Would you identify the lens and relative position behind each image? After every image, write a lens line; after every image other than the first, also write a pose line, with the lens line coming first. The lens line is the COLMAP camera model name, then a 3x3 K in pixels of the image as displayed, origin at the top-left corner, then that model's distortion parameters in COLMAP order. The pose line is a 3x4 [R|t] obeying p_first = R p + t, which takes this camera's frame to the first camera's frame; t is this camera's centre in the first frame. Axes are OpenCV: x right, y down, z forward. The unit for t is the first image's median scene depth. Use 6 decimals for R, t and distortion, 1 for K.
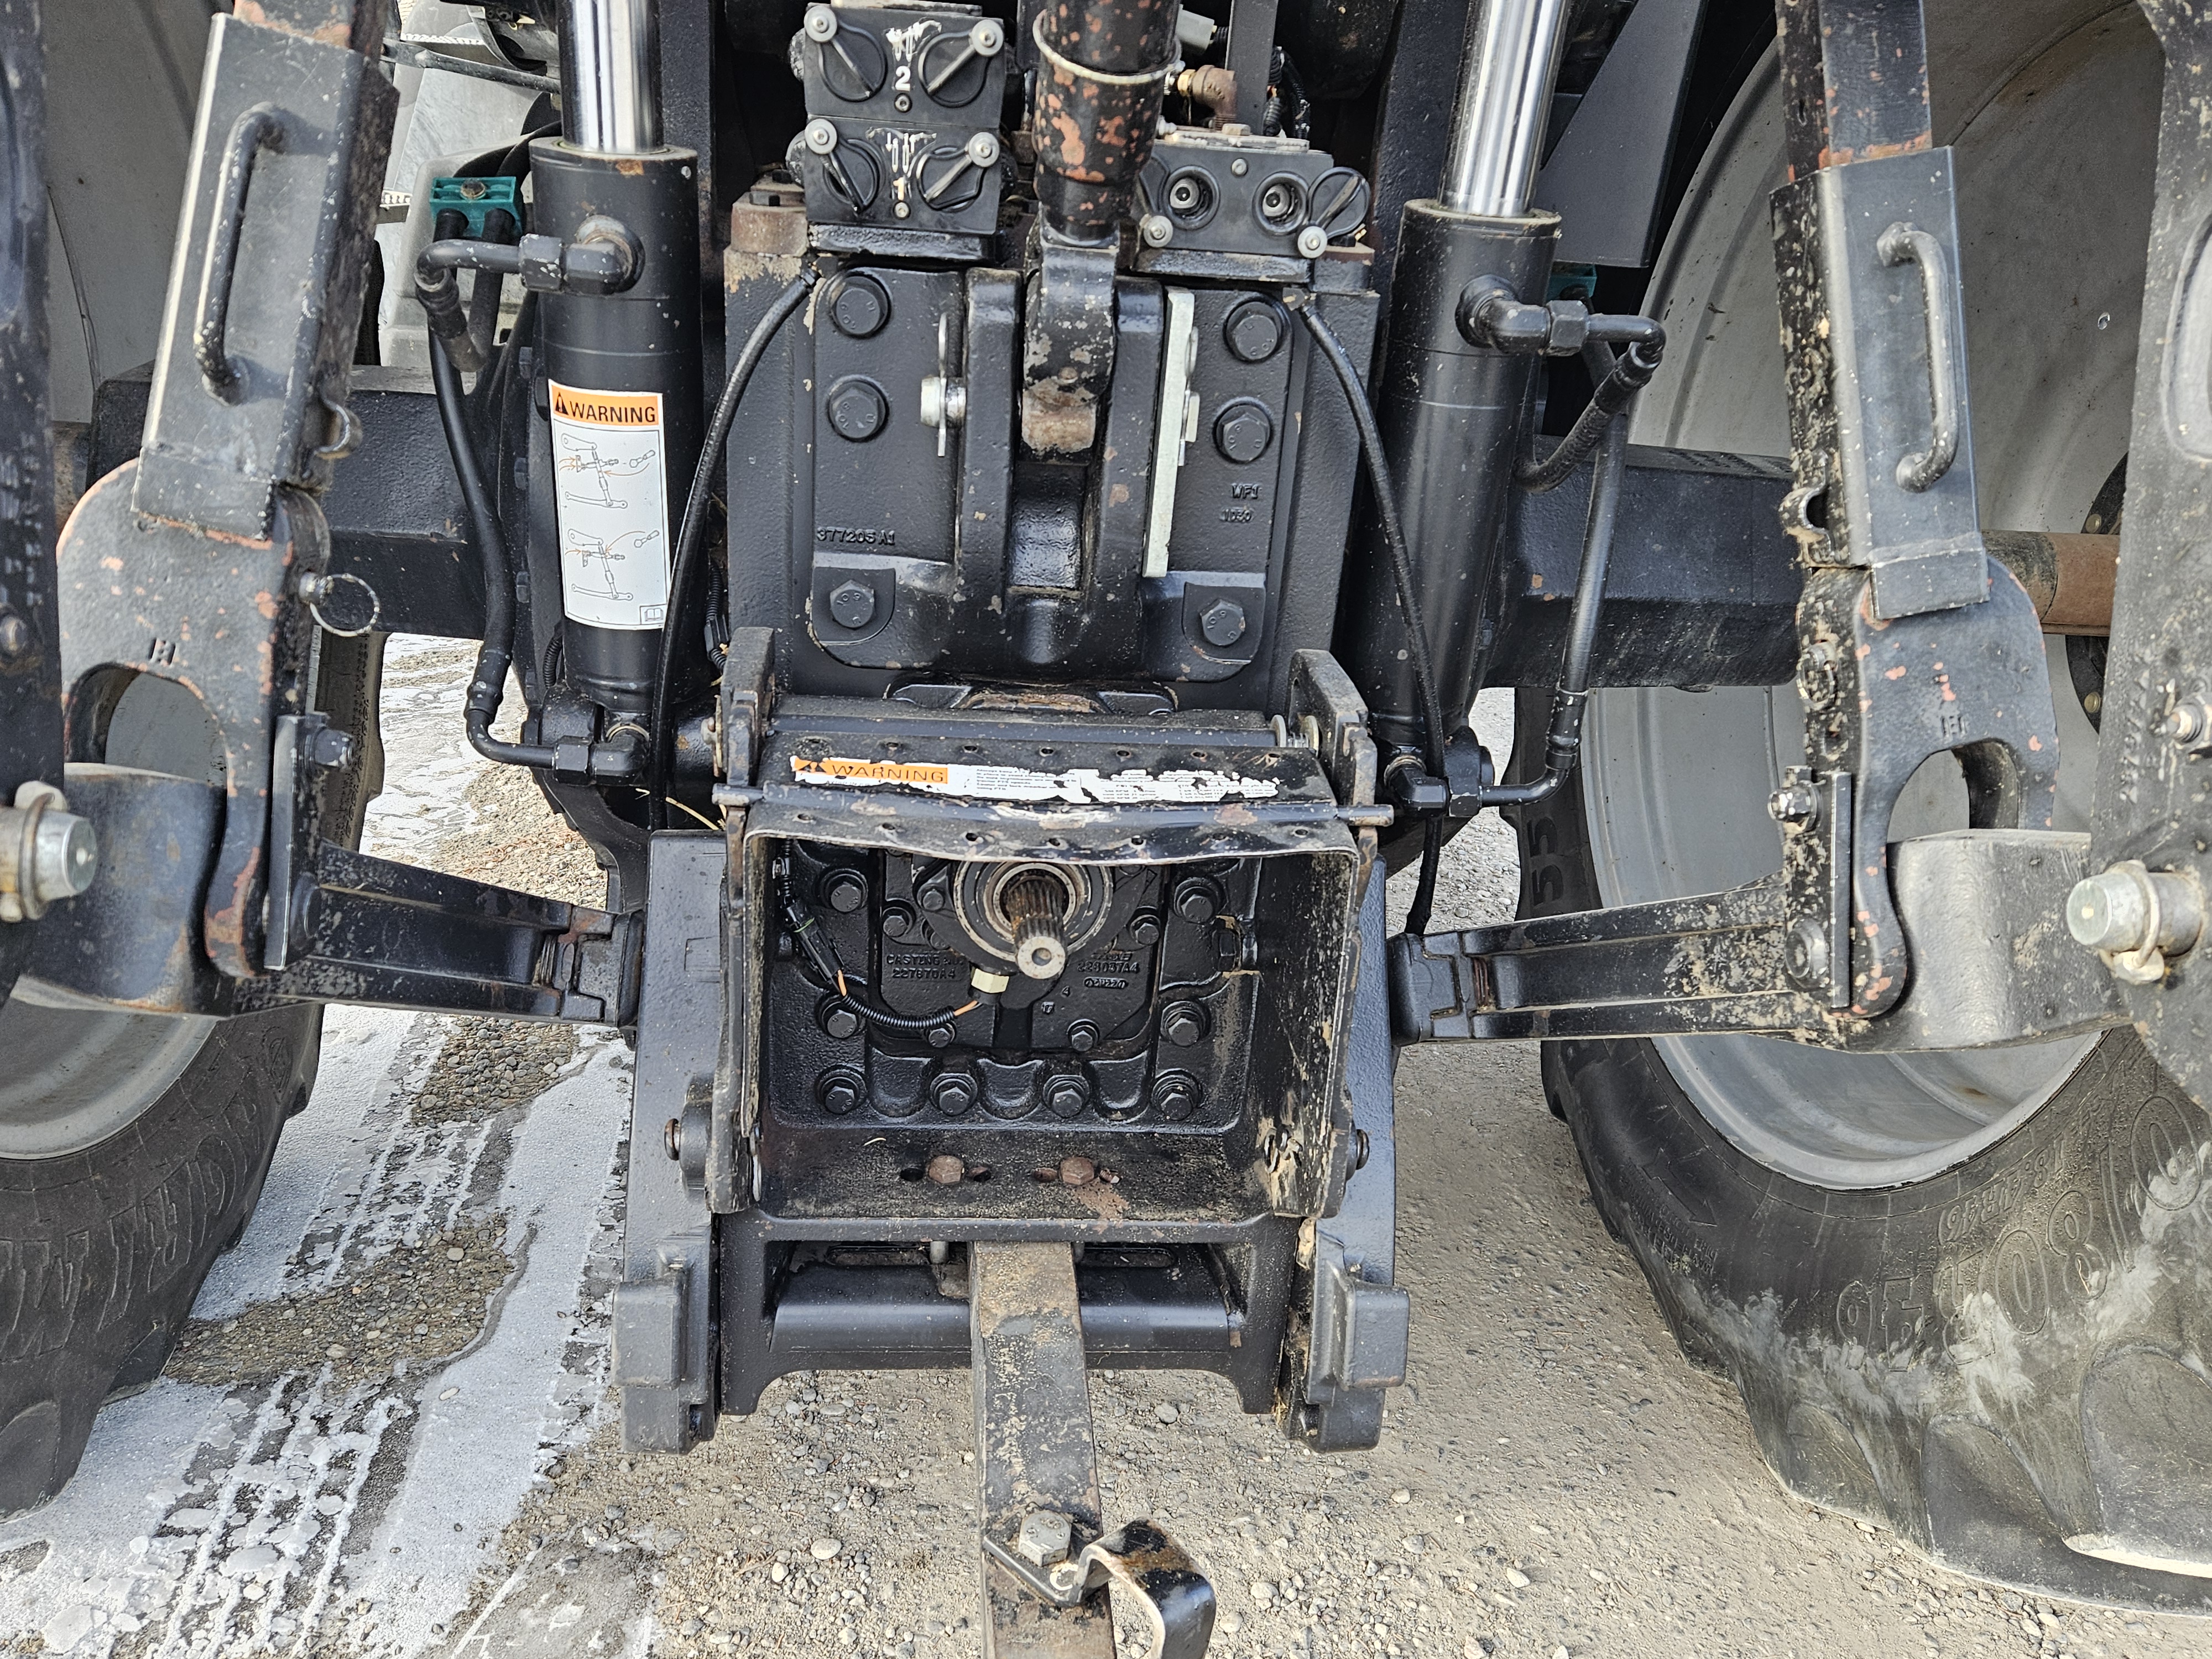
lens RADIAL K [[1740.3, 0, 1069.4], [0, 1740.3, 825.0], [0, 0, 1]] dist [0.110592, -0.132983]
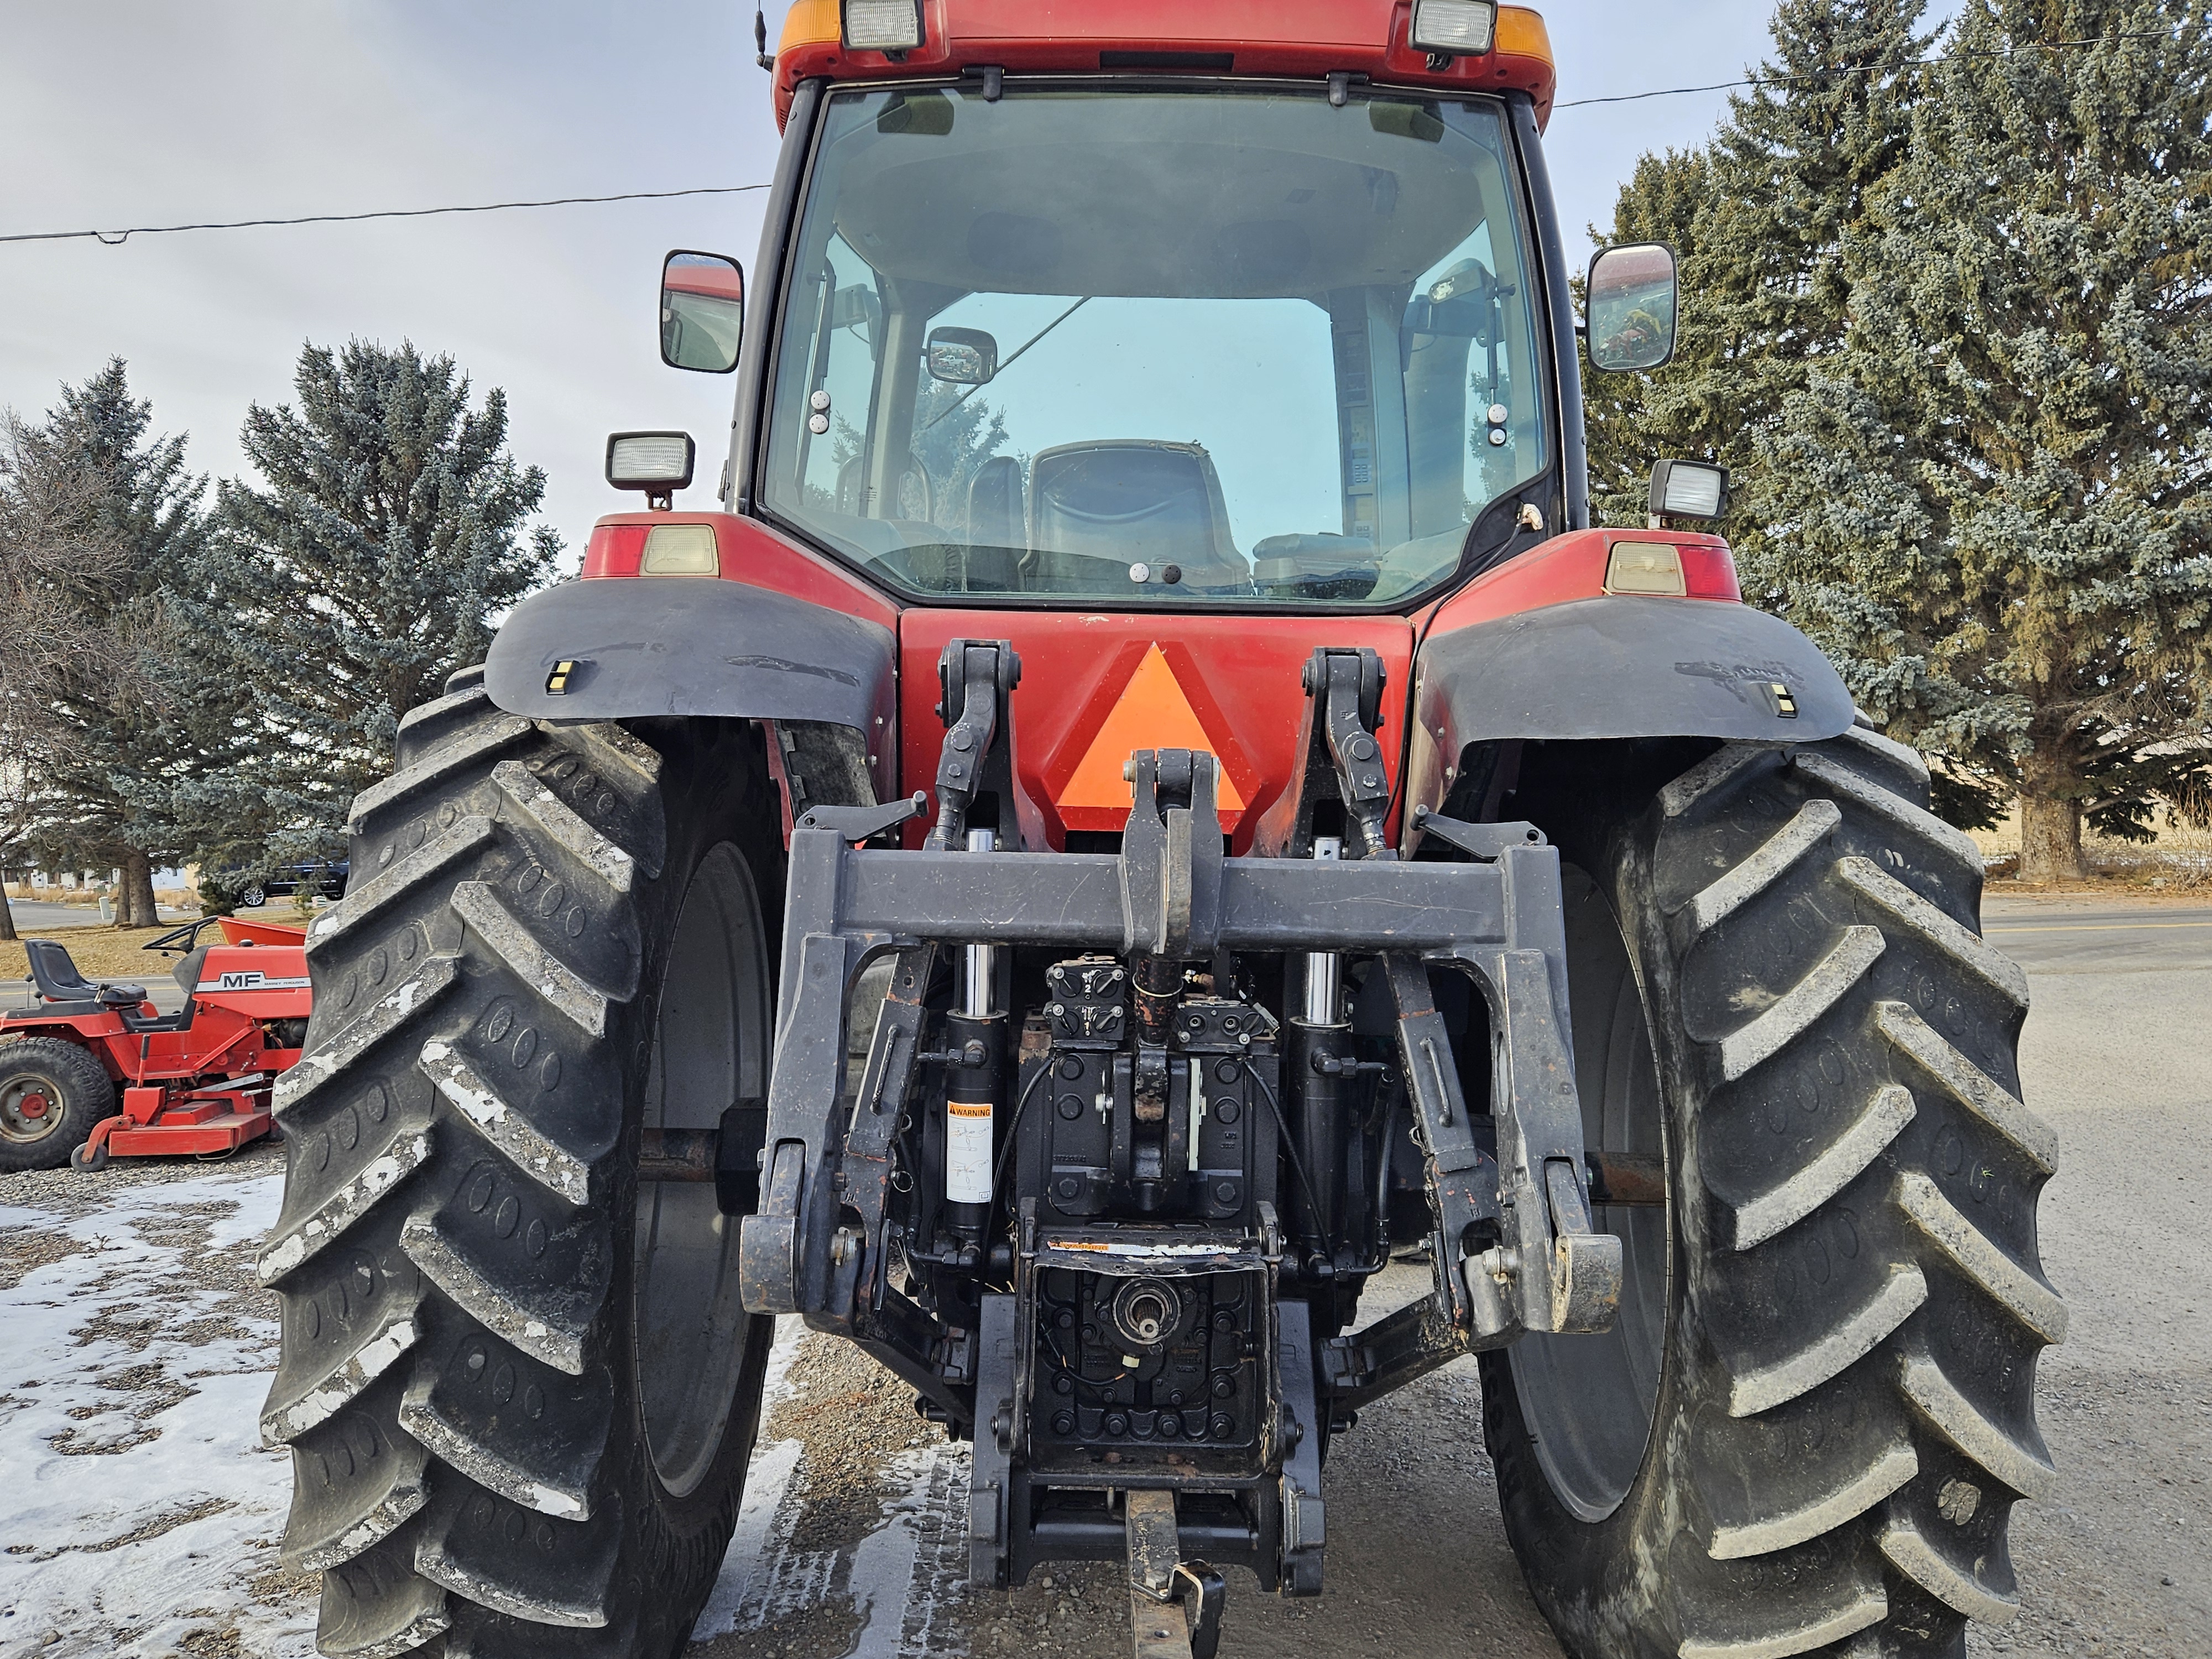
lens RADIAL K [[1740.3, 0, 1069.4], [0, 1740.3, 825.0], [0, 0, 1]] dist [0.110592, -0.132983]
pose [[0.995229, -0.047619, -0.085155, 0.107599], [0.012102, 0.926312, -0.376562, 0.323755], [0.096811, 0.373735, 0.922469, -1.429509]]
